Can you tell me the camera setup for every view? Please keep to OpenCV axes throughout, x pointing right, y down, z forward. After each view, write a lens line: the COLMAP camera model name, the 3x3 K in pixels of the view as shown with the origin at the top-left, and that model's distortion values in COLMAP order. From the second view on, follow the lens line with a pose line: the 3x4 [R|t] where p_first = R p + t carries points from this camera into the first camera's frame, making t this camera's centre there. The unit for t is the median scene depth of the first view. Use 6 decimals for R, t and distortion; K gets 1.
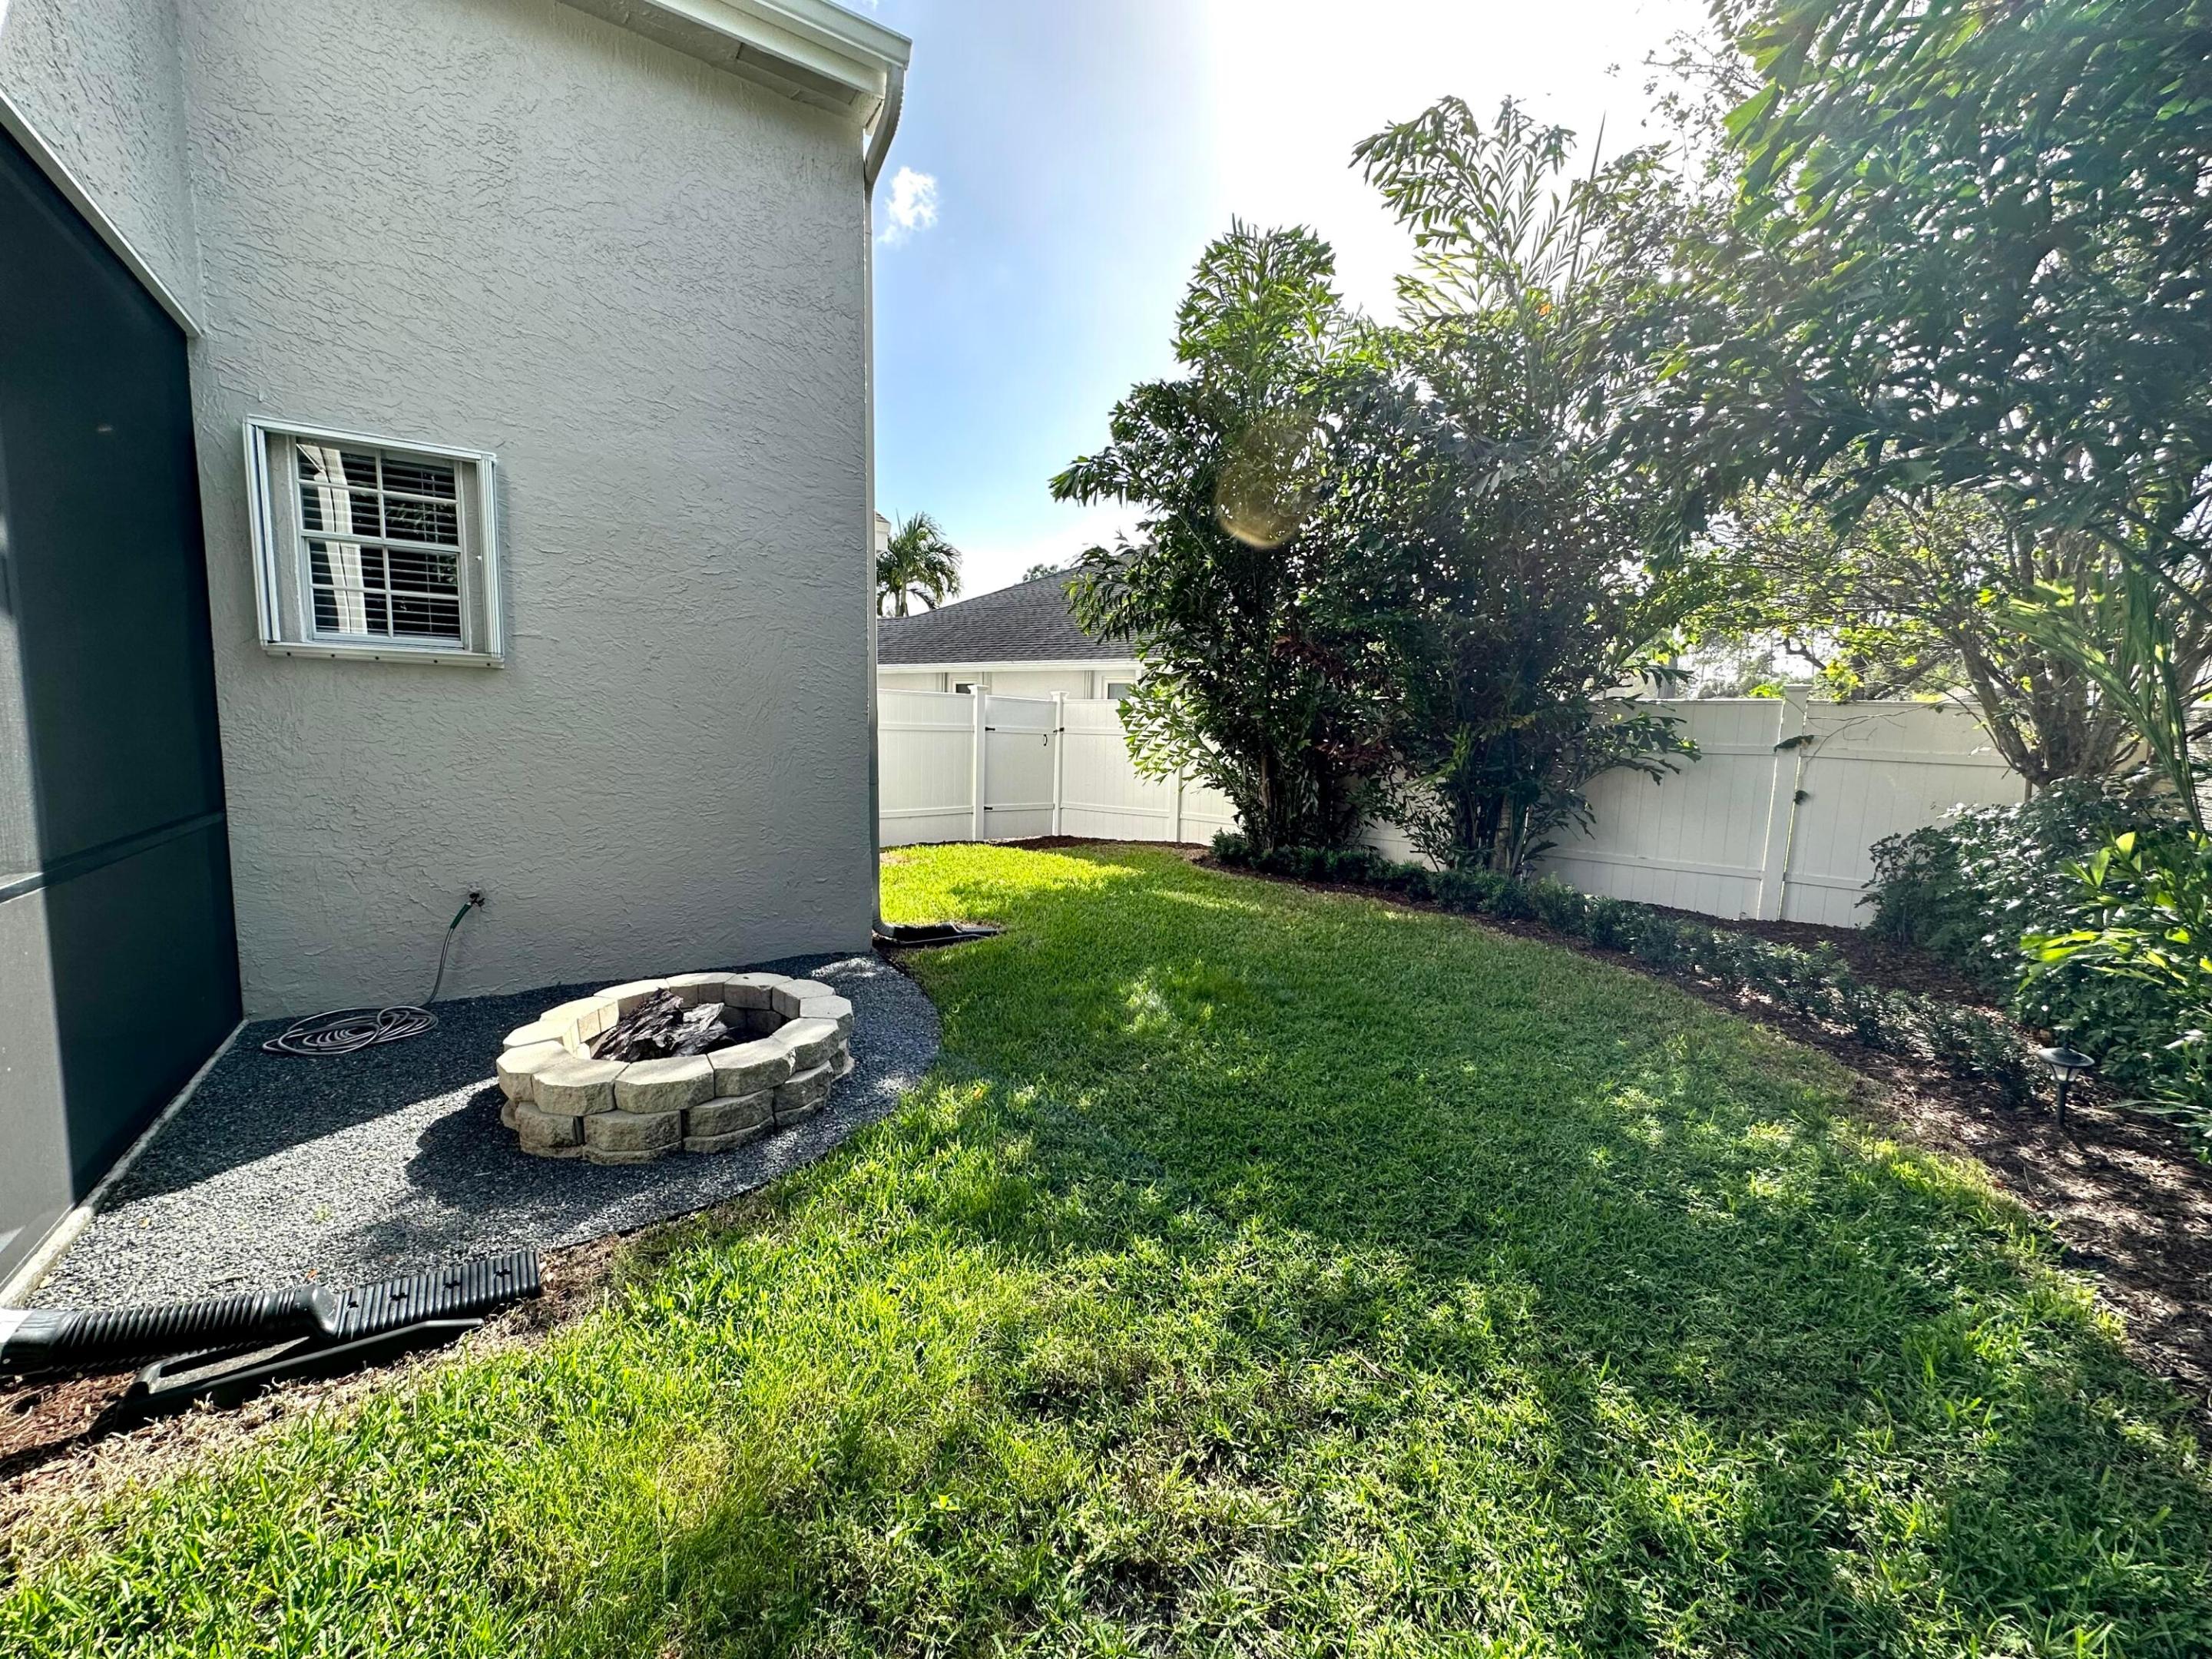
lens RADIAL K [[881.0, 0, 1112.2], [0, 881.0, 818.8], [0, 0, 1]] dist [0.000804, 0.000084]
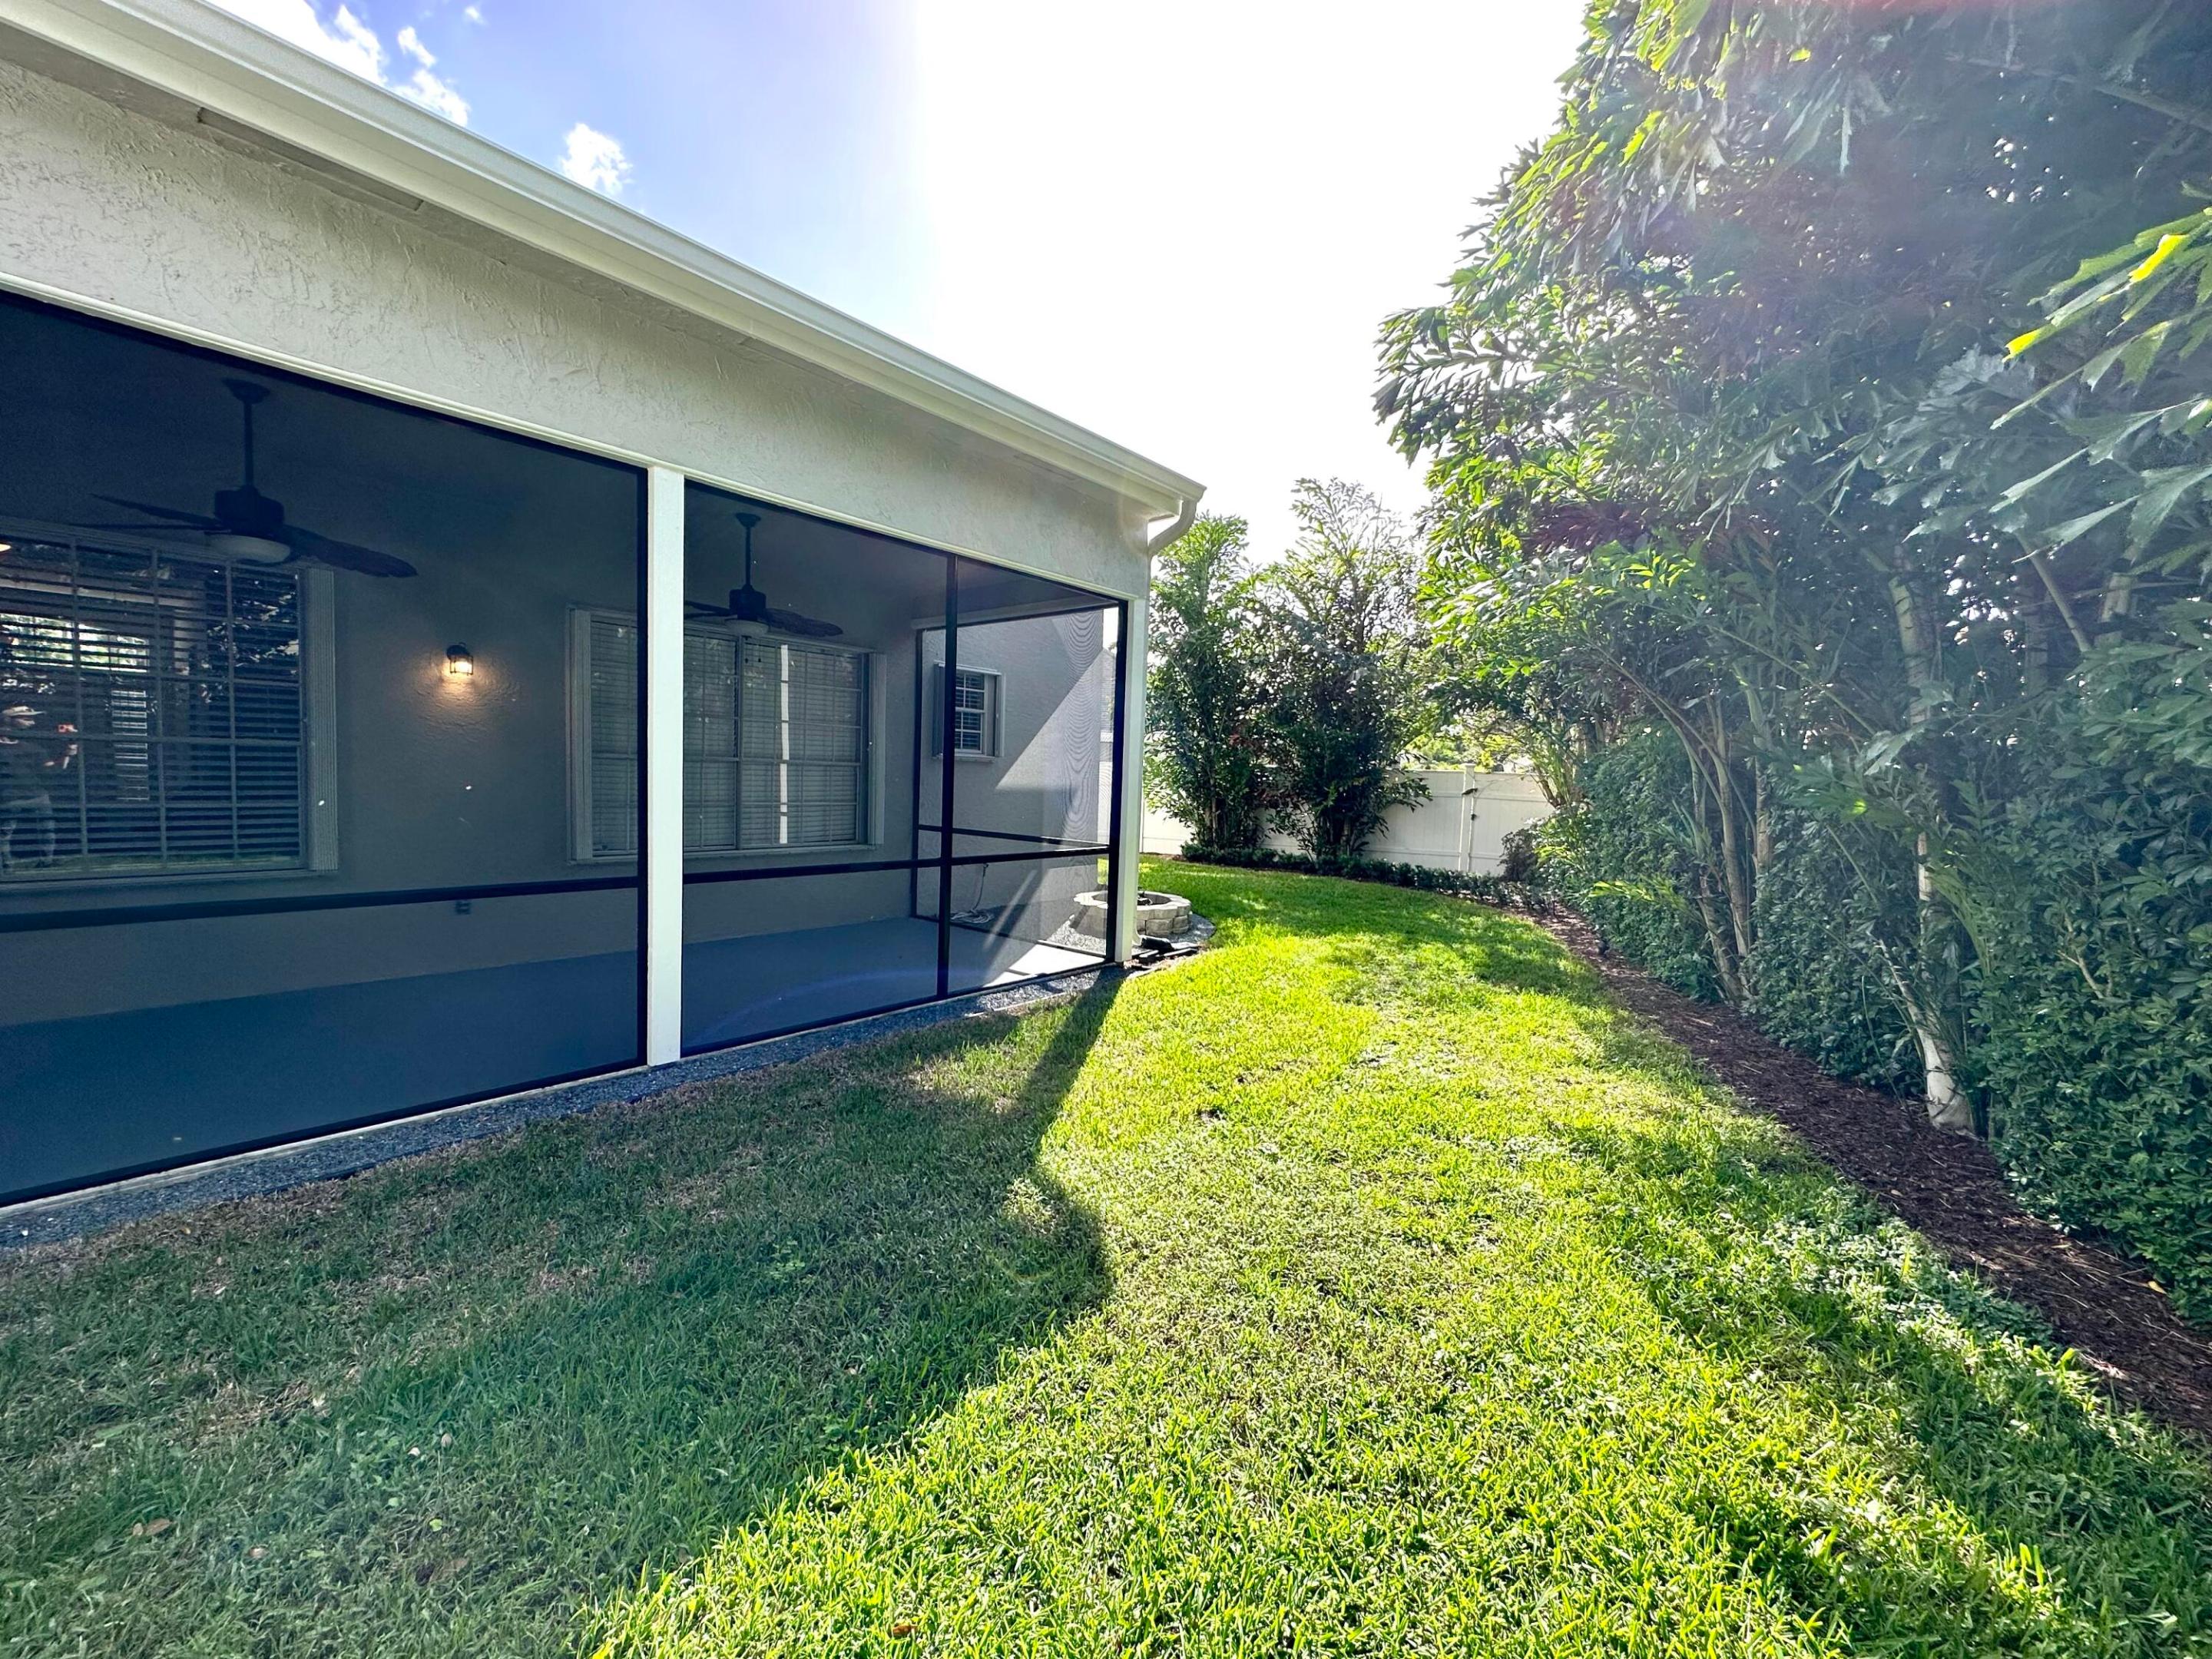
lens RADIAL K [[881.0, 0, 1101.2], [0, 881.0, 834.2], [0, 0, 1]] dist [0.000804, 0.000084]
pose [[0.961656, -0.016436, 0.273766, -0.636666], [0.024034, 0.999413, -0.024424, 0.045666], [-0.273204, 0.030068, 0.961486, -0.760717]]
